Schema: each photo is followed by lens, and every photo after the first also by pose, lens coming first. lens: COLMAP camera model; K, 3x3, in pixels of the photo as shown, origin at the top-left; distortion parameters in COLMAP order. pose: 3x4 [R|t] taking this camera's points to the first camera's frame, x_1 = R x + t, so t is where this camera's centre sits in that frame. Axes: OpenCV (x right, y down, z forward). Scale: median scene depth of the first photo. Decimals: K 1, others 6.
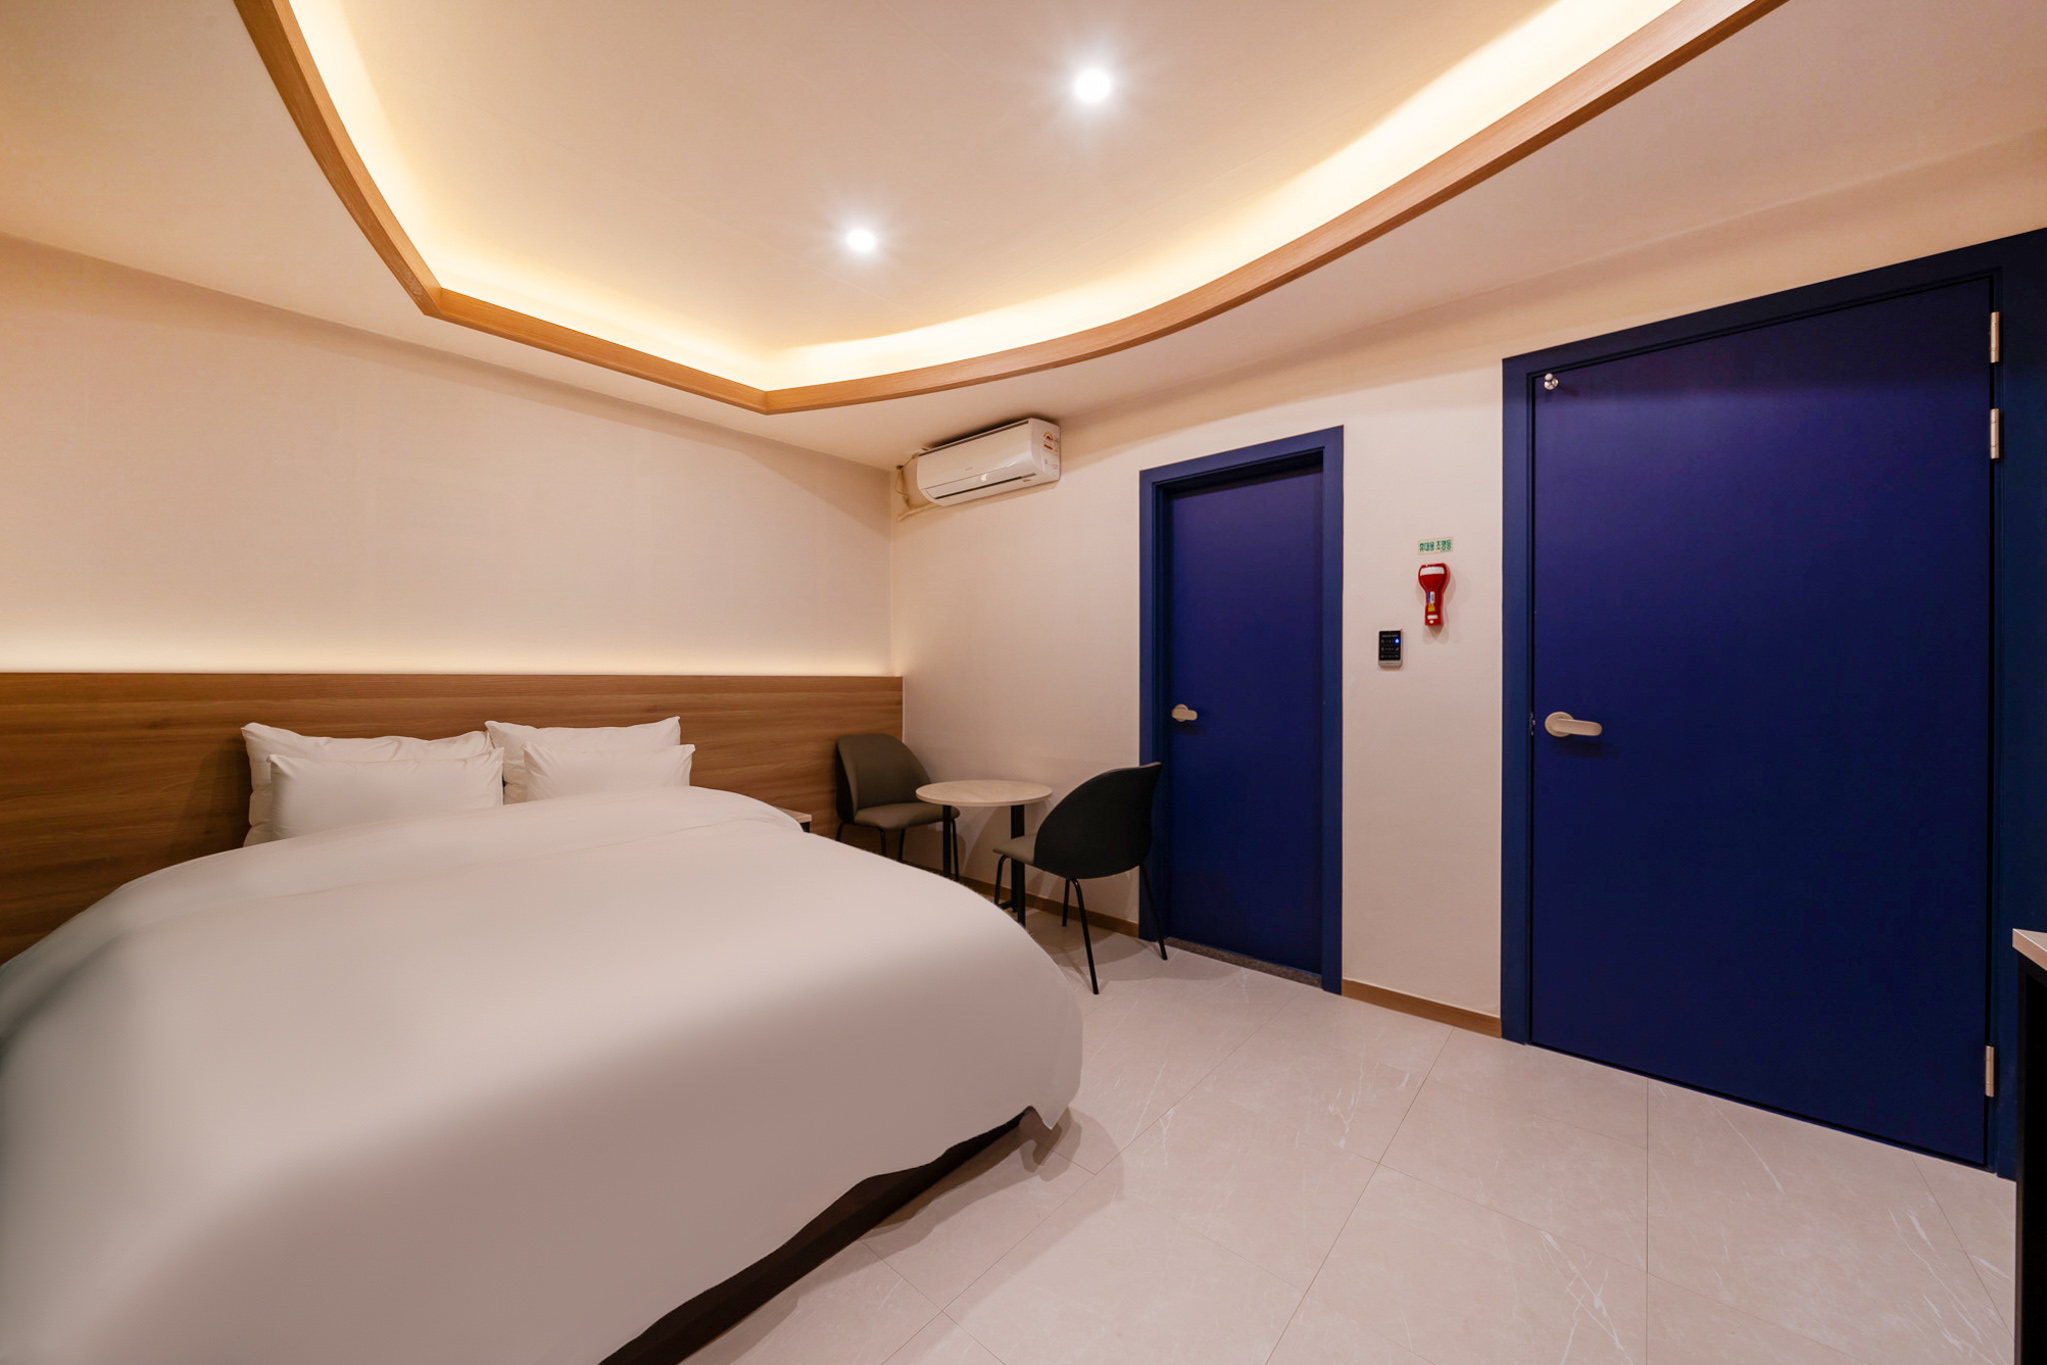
lens RADIAL K [[707.3, 0, 1033.5], [0, 707.3, 679.3], [0, 0, 1]] dist [-0.002115, -0.000050]
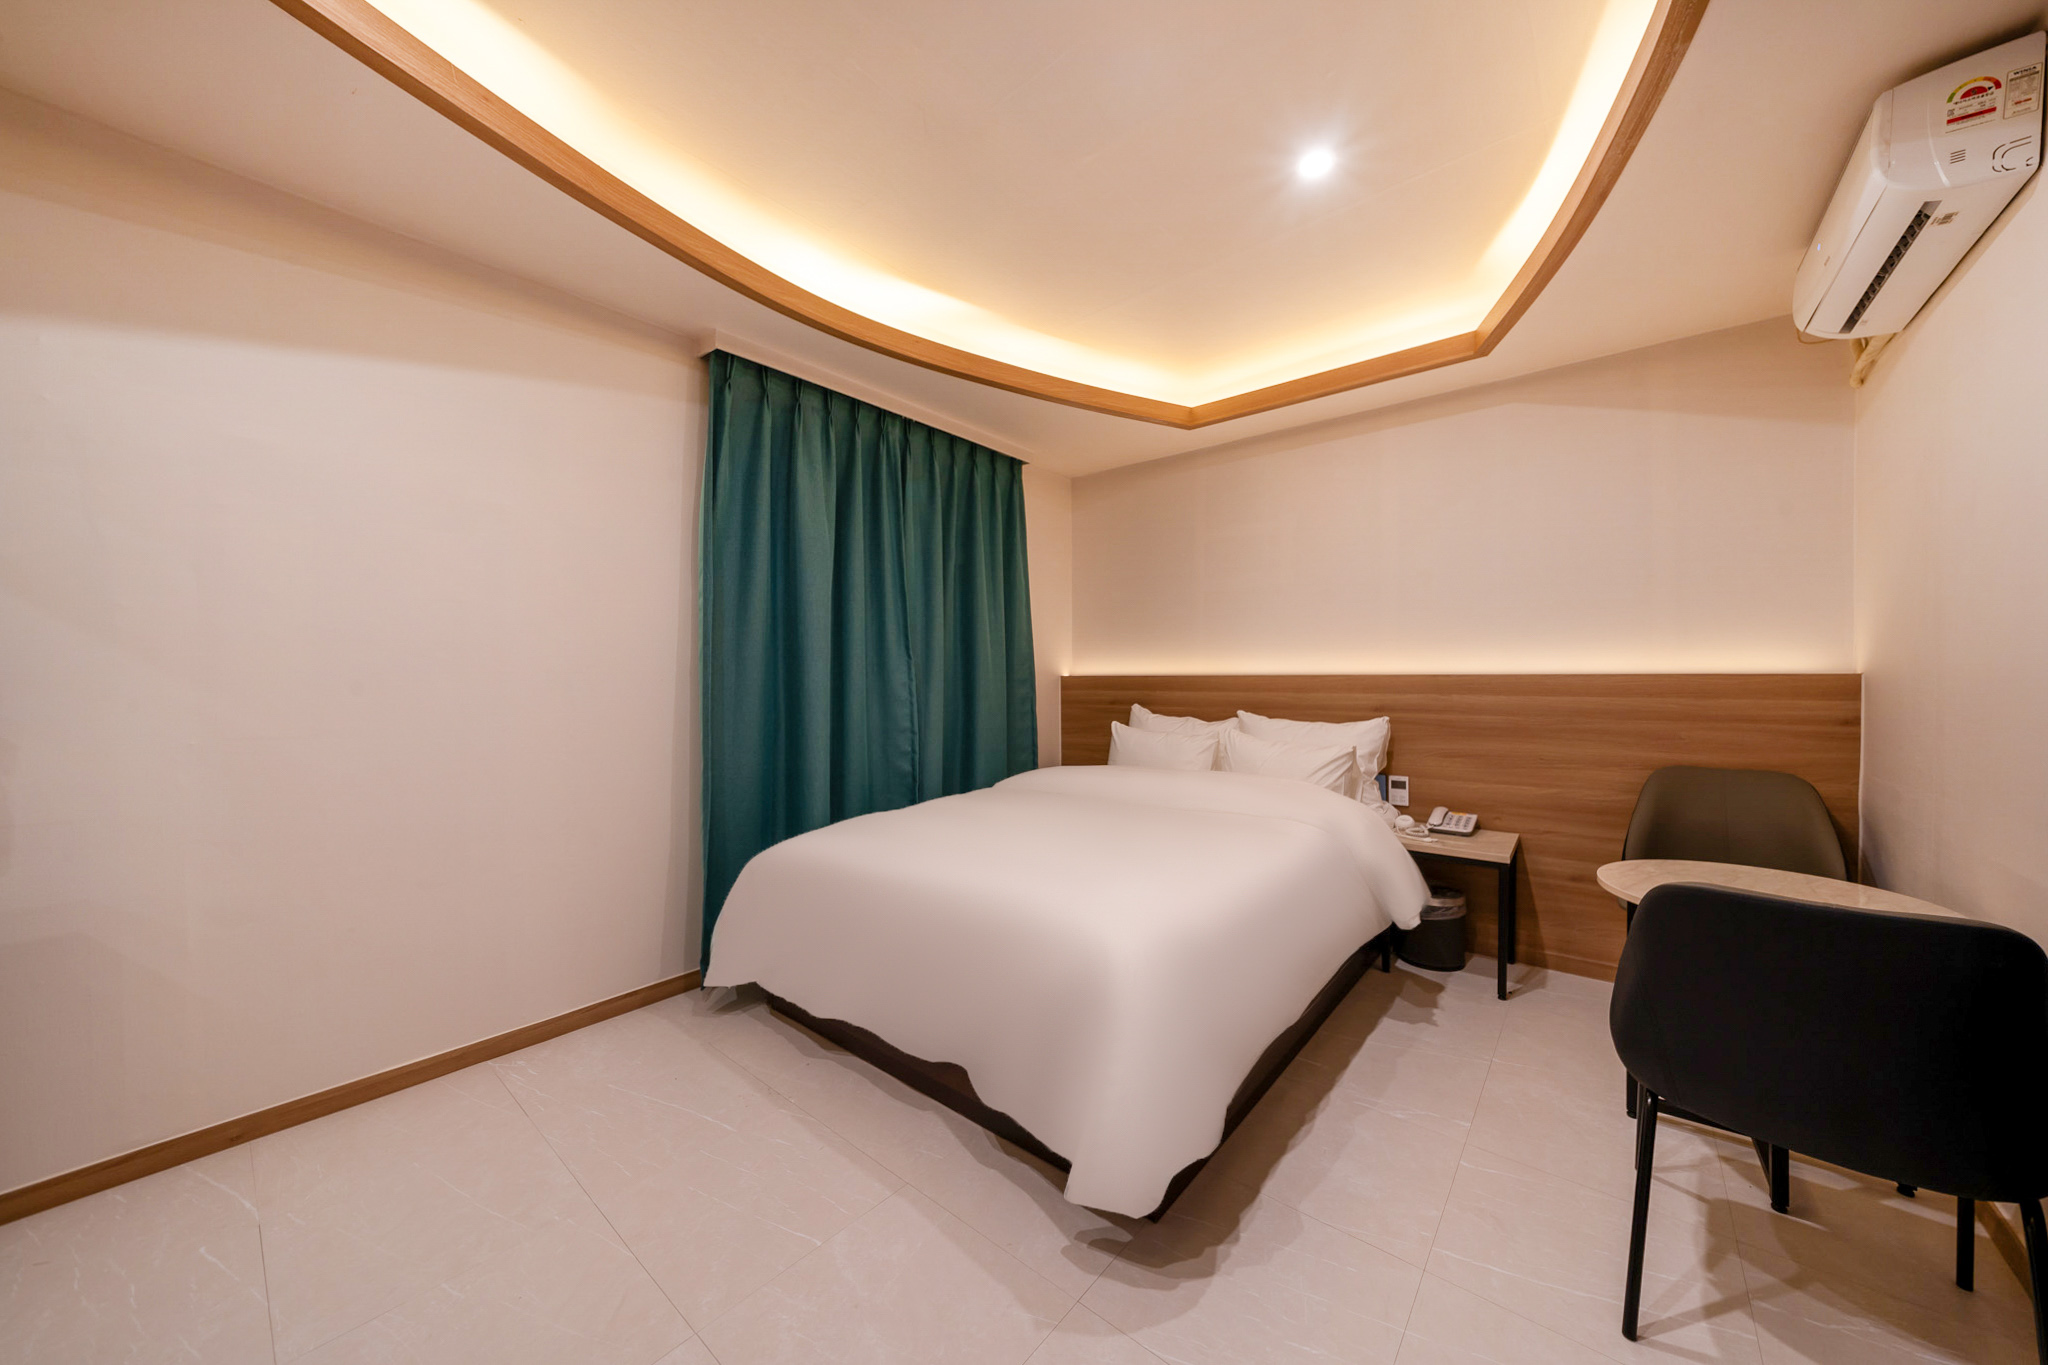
lens RADIAL K [[707.6, 0, 1030.8], [0, 707.6, 681.4], [0, 0, 1]] dist [-0.002115, -0.000050]
pose [[0.024829, 0.002783, -0.999688, 0.429212], [0.000579, 0.999996, 0.002799, 0.000417], [0.999692, -0.000648, 0.024827, 0.452865]]
